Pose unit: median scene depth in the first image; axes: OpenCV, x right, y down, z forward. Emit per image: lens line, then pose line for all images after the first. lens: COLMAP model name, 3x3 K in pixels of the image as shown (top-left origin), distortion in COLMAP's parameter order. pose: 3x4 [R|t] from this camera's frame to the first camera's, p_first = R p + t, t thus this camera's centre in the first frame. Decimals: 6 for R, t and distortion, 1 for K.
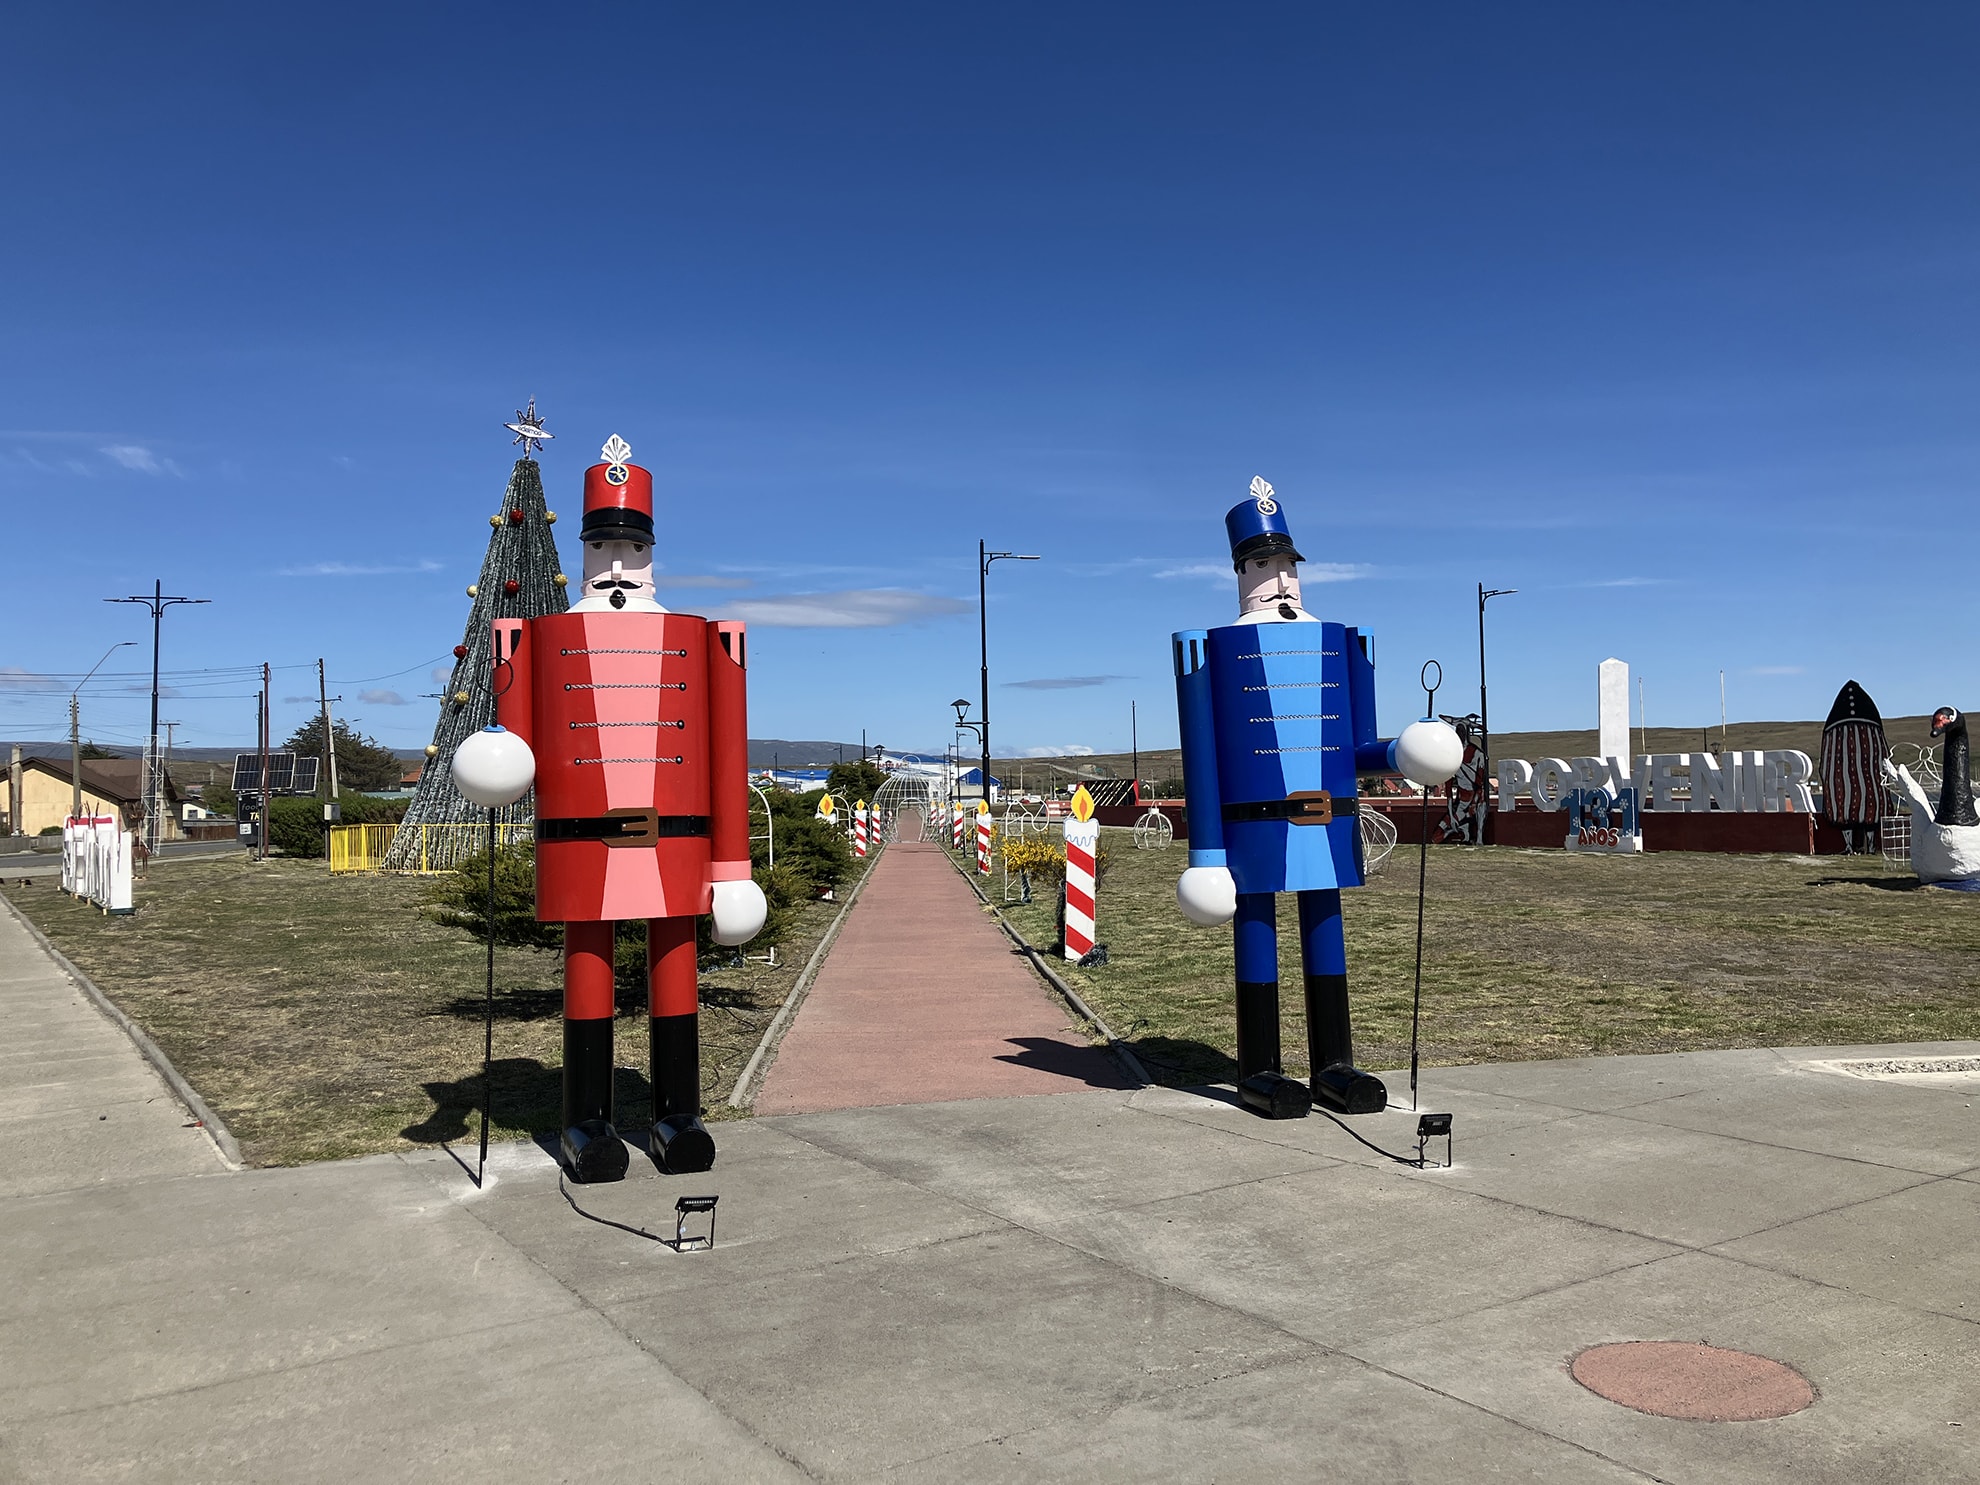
lens RADIAL K [[1612.9, 0, 985.1], [0, 1612.9, 706.2], [0, 0, 1]] dist [0.133424, -0.273651]
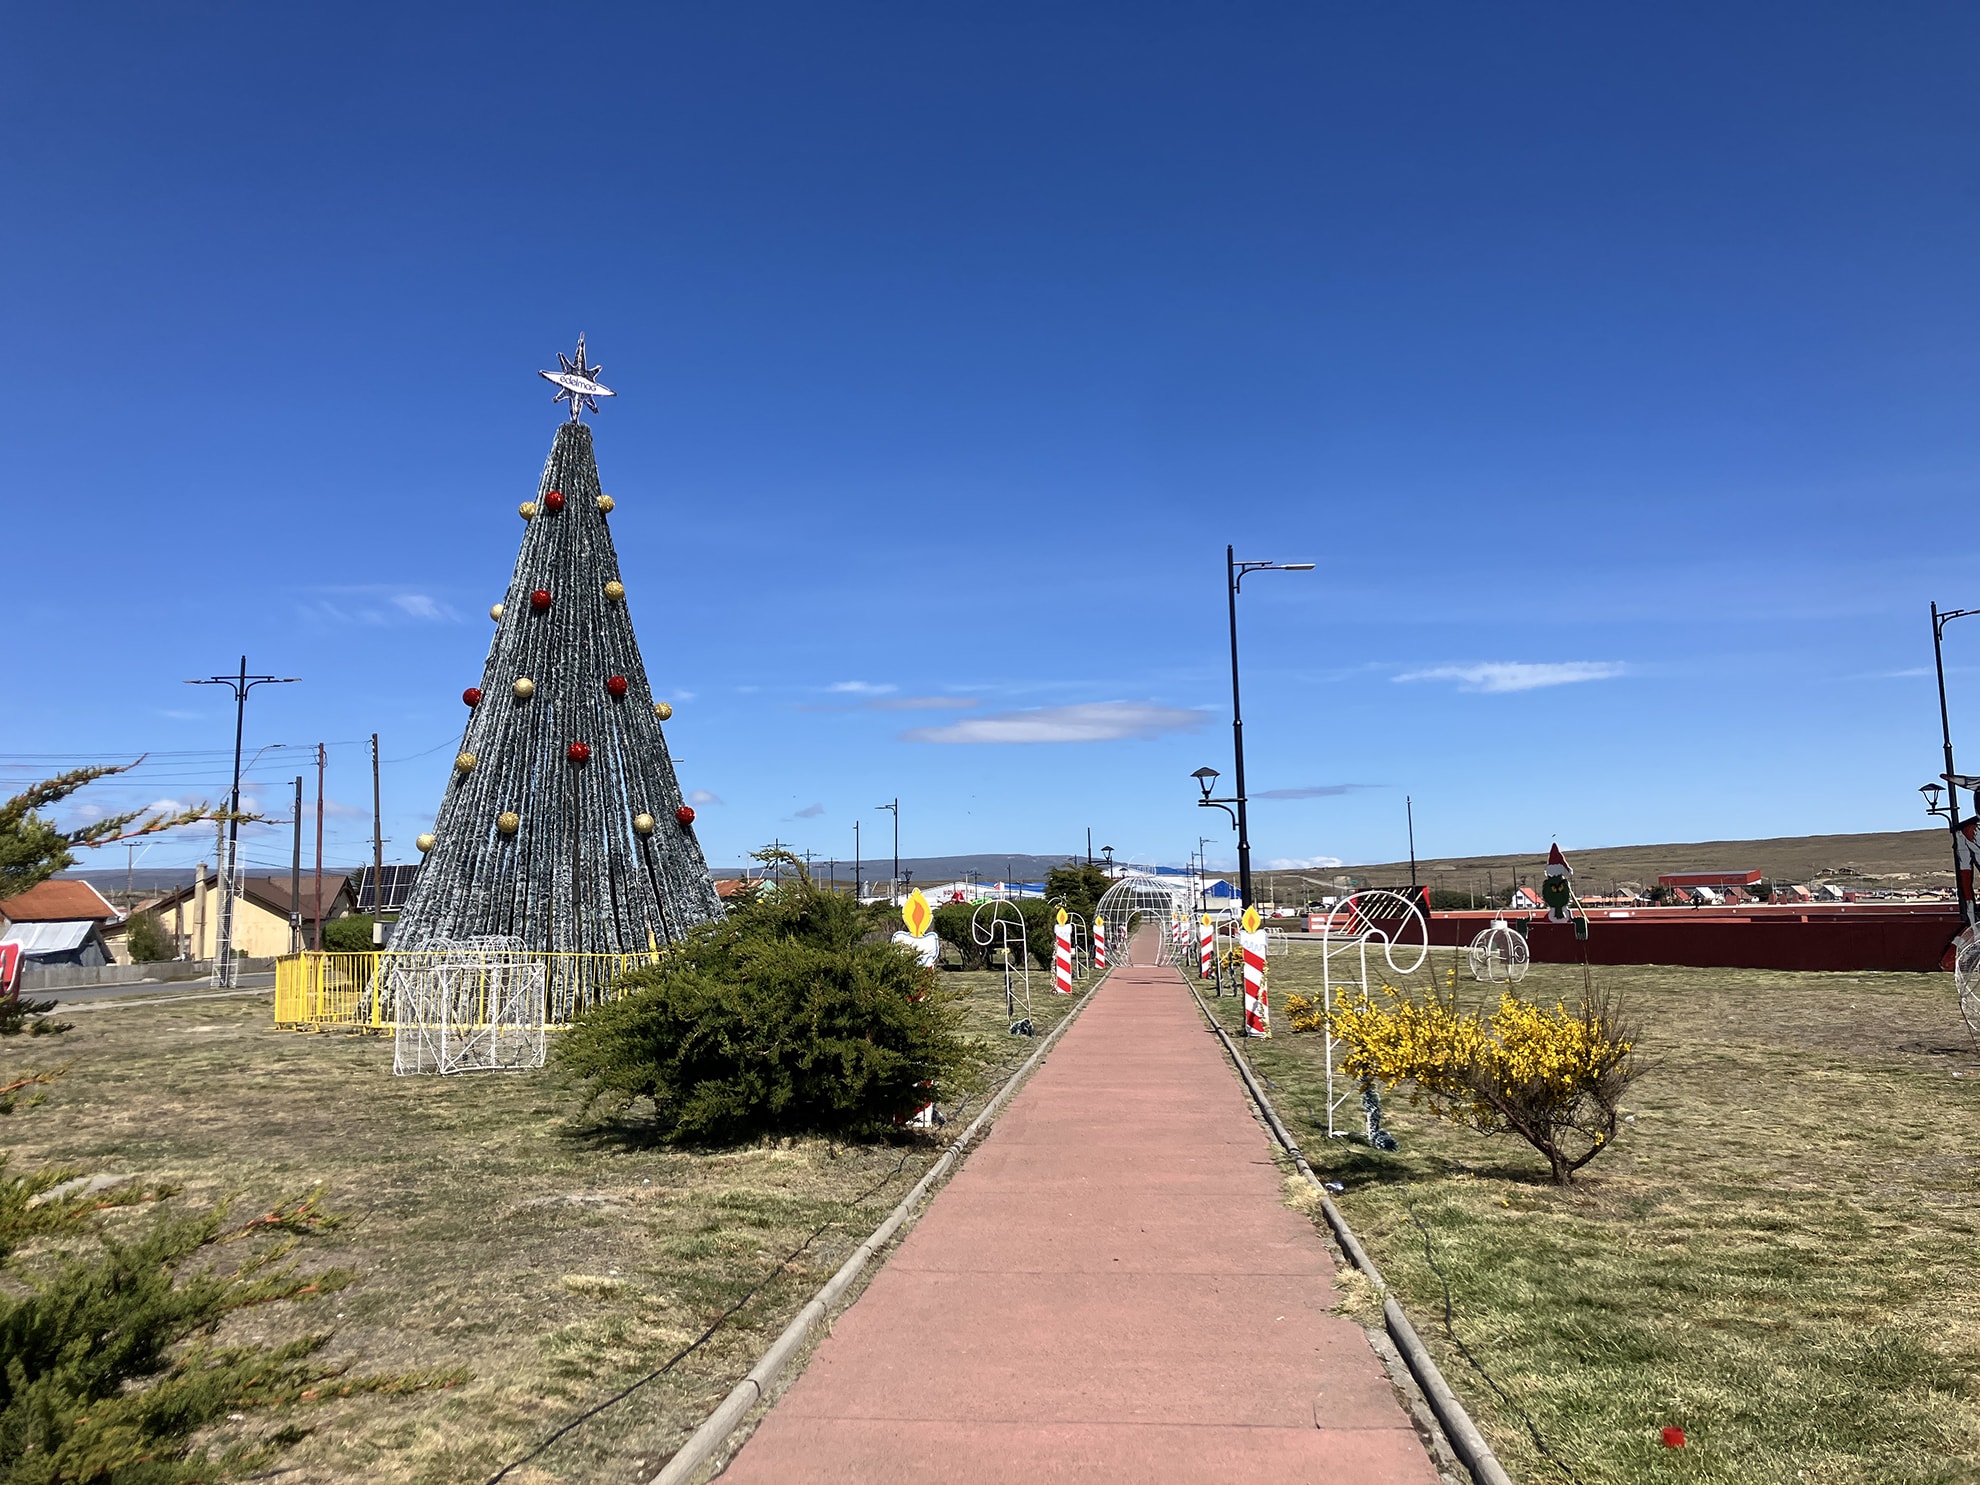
lens RADIAL K [[1612.9, 0, 985.1], [0, 1612.9, 706.2], [0, 0, 1]] dist [0.133424, -0.273651]
pose [[0.988788, -0.026585, -0.146941, -0.005635], [0.016214, 0.997321, -0.071333, 0.018078], [0.148444, 0.068151, 0.986570, 0.278767]]
